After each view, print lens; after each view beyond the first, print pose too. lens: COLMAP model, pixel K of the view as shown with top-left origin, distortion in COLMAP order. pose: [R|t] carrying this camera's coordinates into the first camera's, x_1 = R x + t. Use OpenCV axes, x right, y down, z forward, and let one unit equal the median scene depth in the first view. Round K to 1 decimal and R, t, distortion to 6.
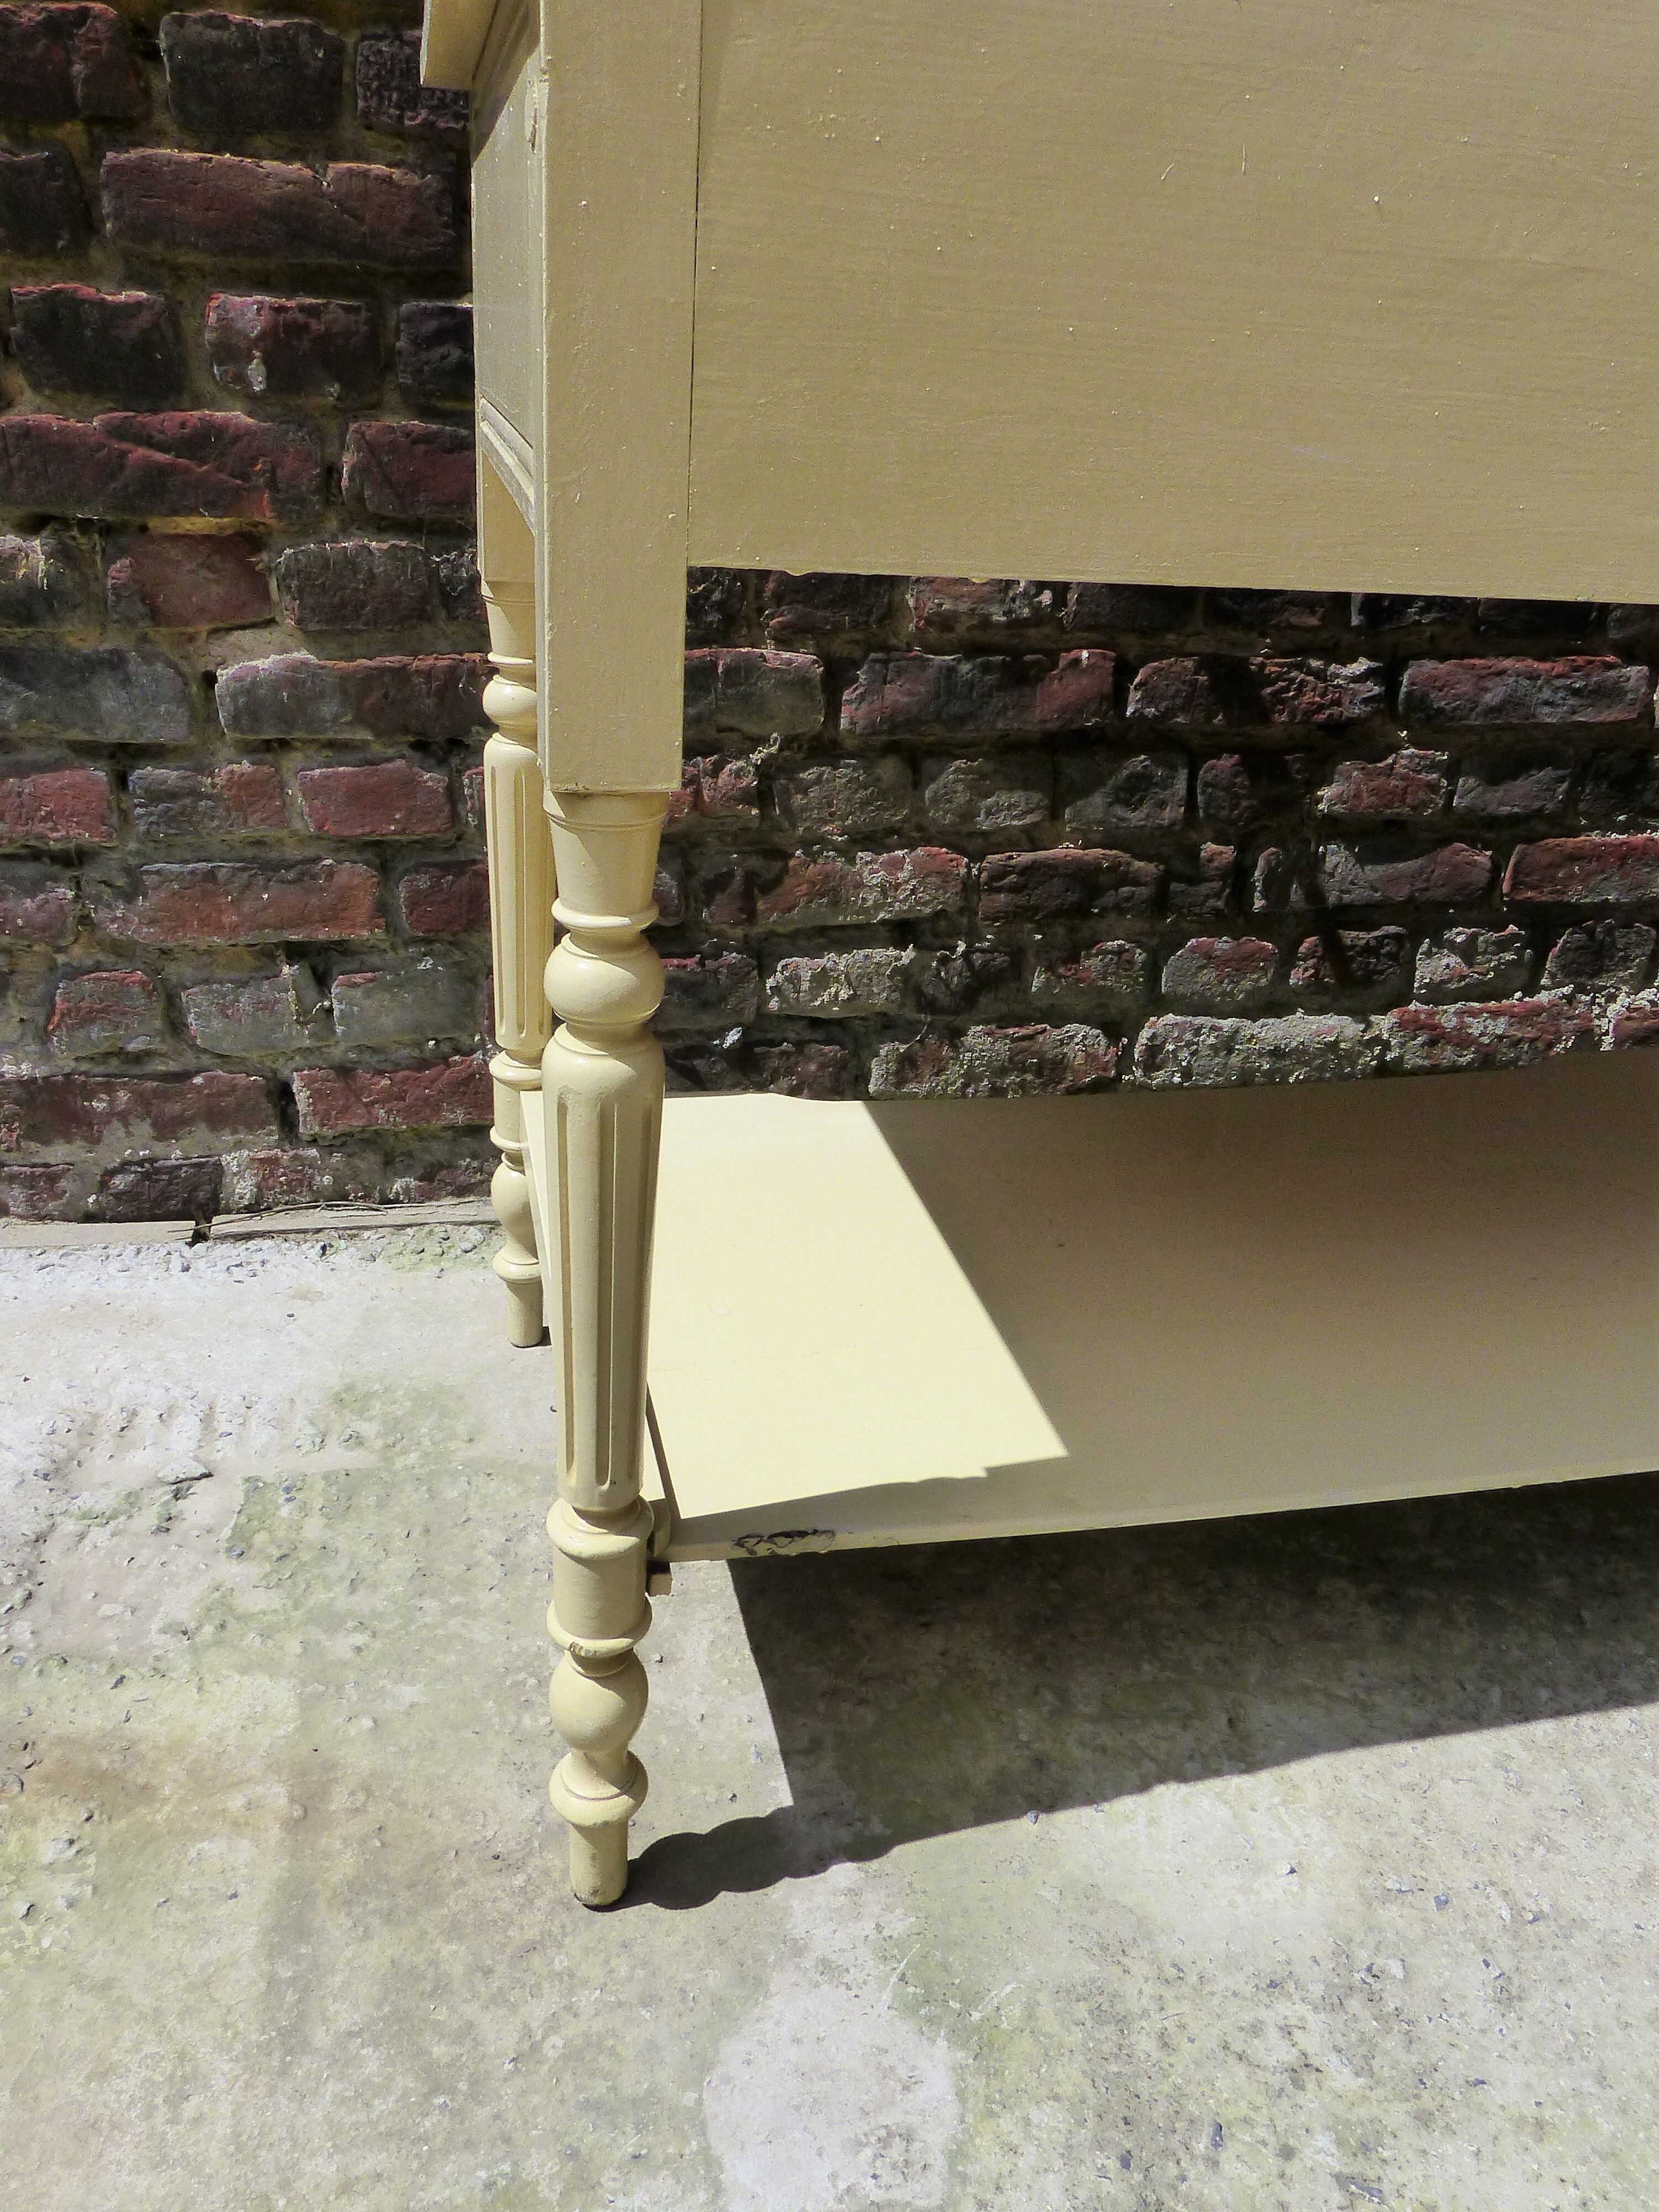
lens RADIAL K [[1702.6, 0, 845.5], [0, 1702.6, 1095.7], [0, 0, 1]] dist [-0.015956, 0.010900]
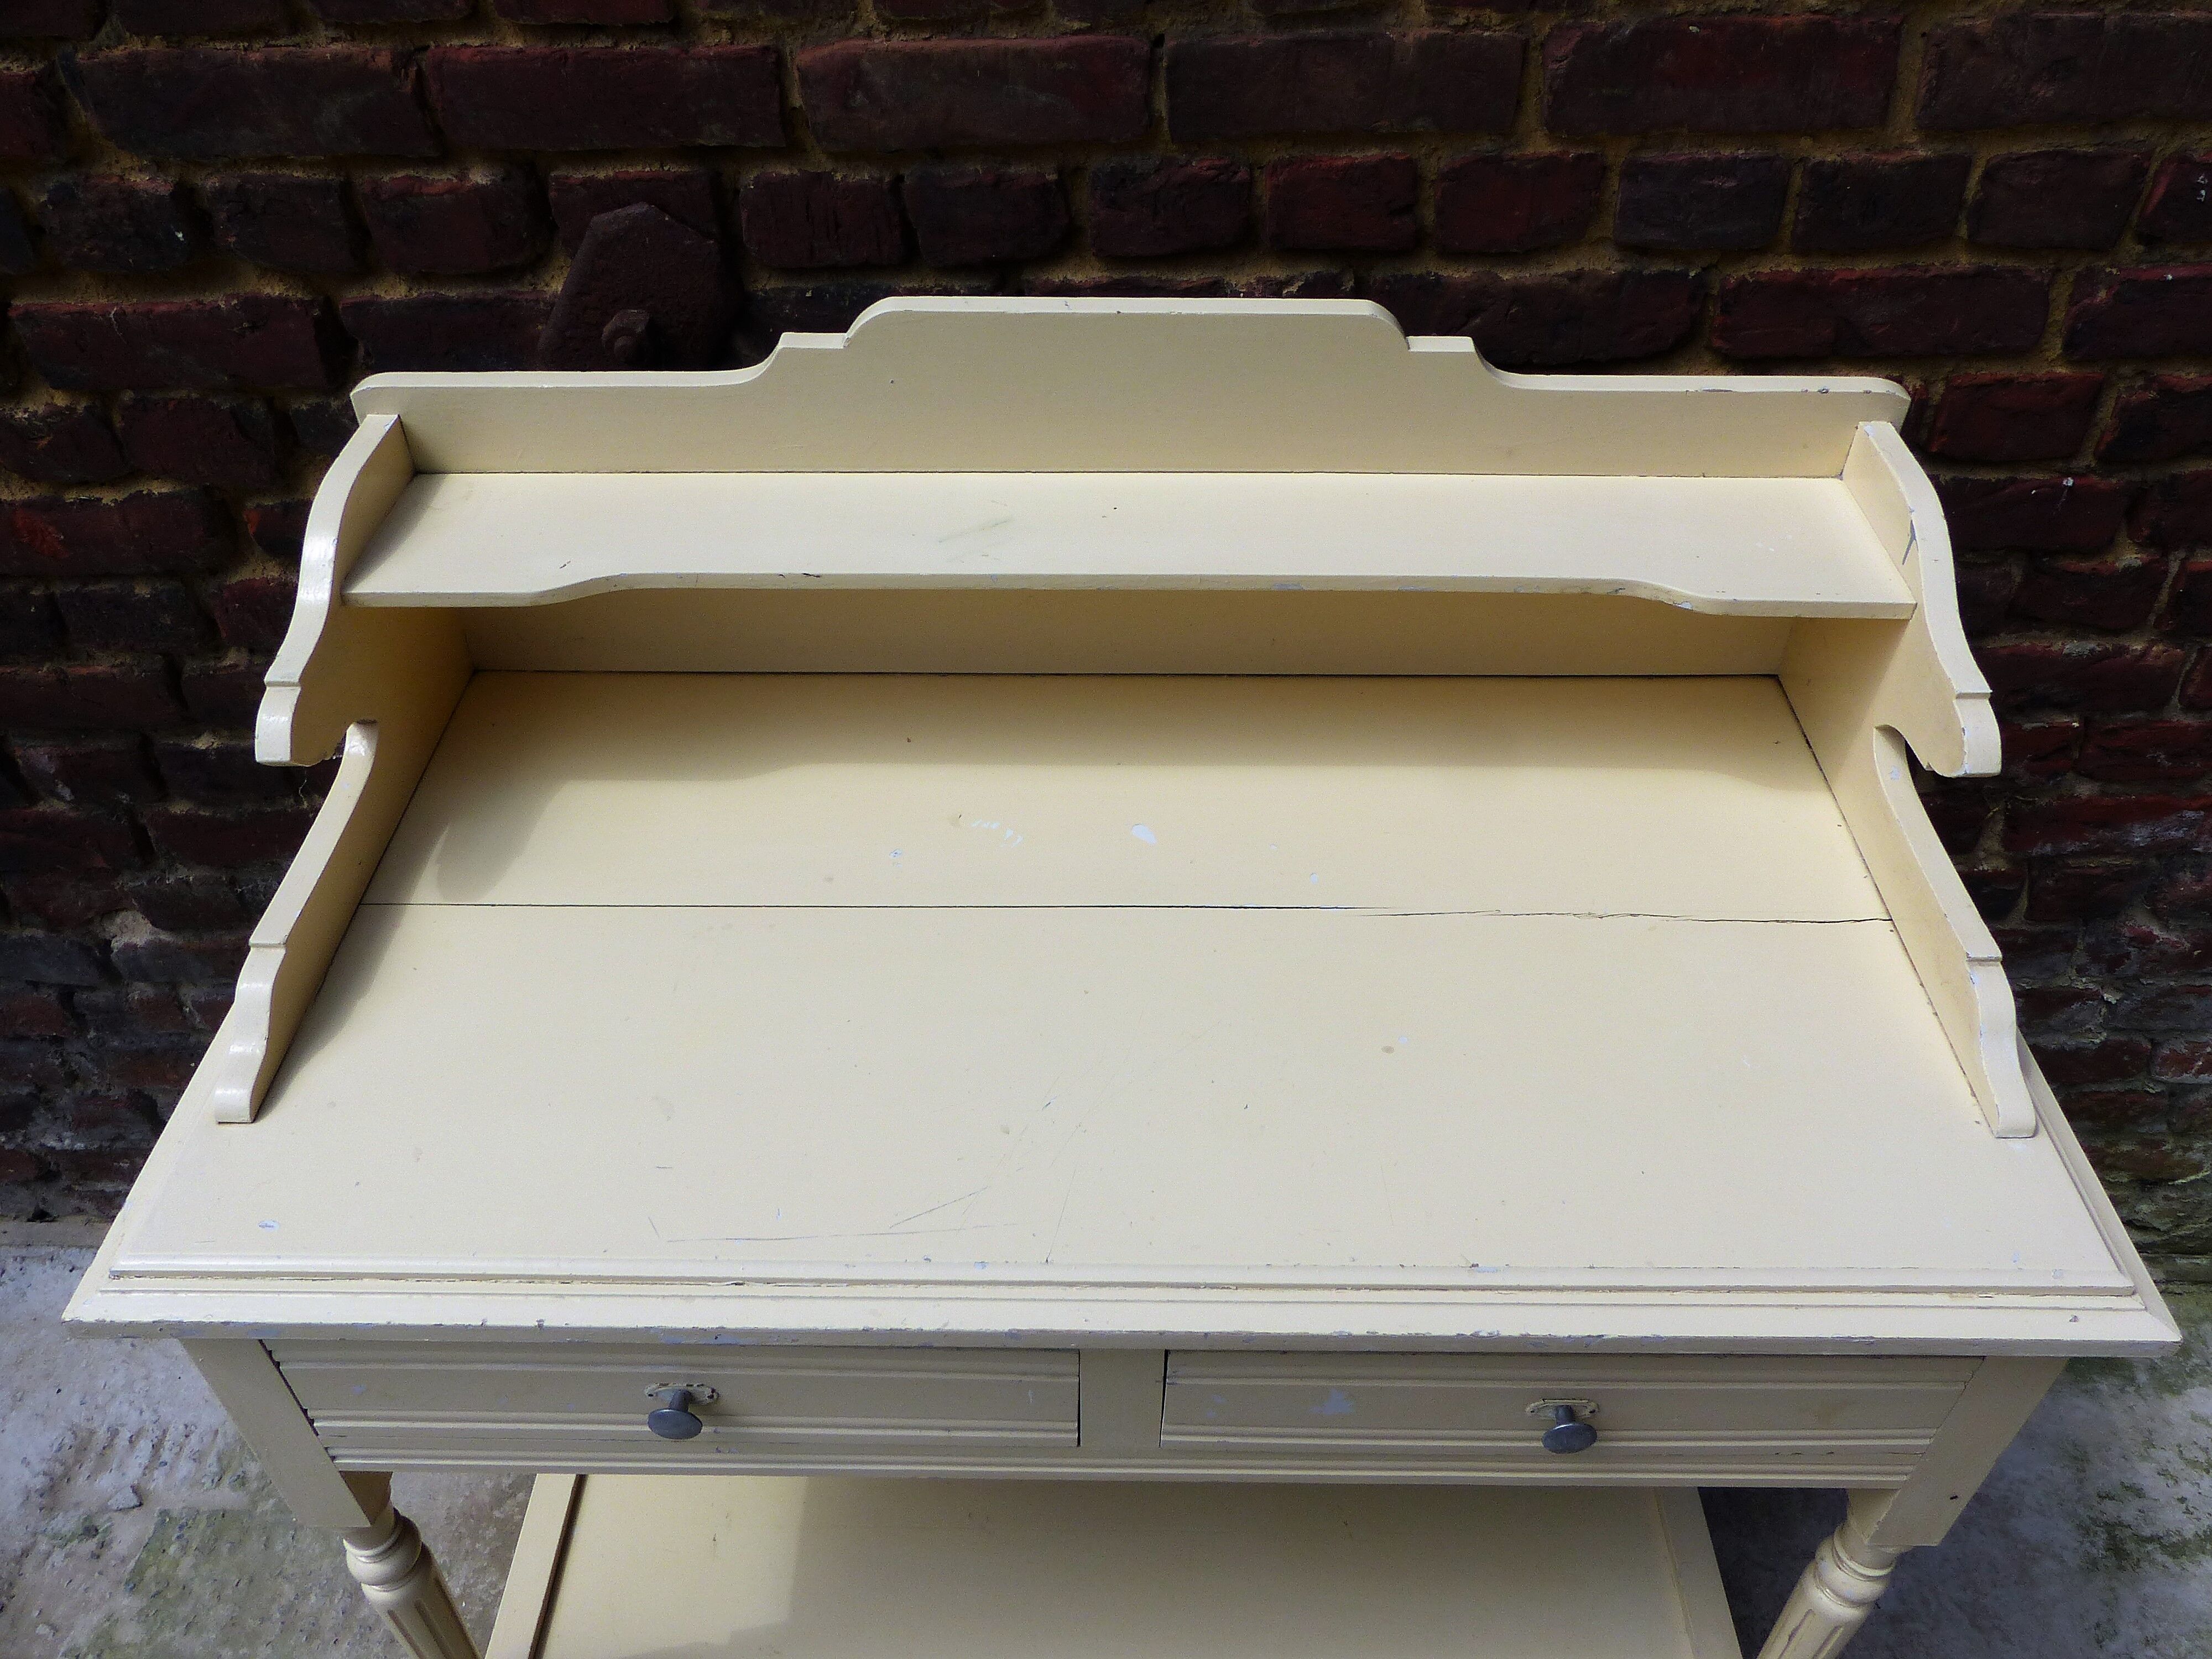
lens RADIAL K [[1702.6, 0, 1112.6], [0, 1702.6, 852.7], [0, 0, 1]] dist [-0.015956, 0.010900]
pose [[0.976245, 0.095650, -0.194414, 0.618953], [-0.032464, 0.951727, 0.305224, -0.713296], [0.214224, -0.291662, 0.932224, -0.051007]]
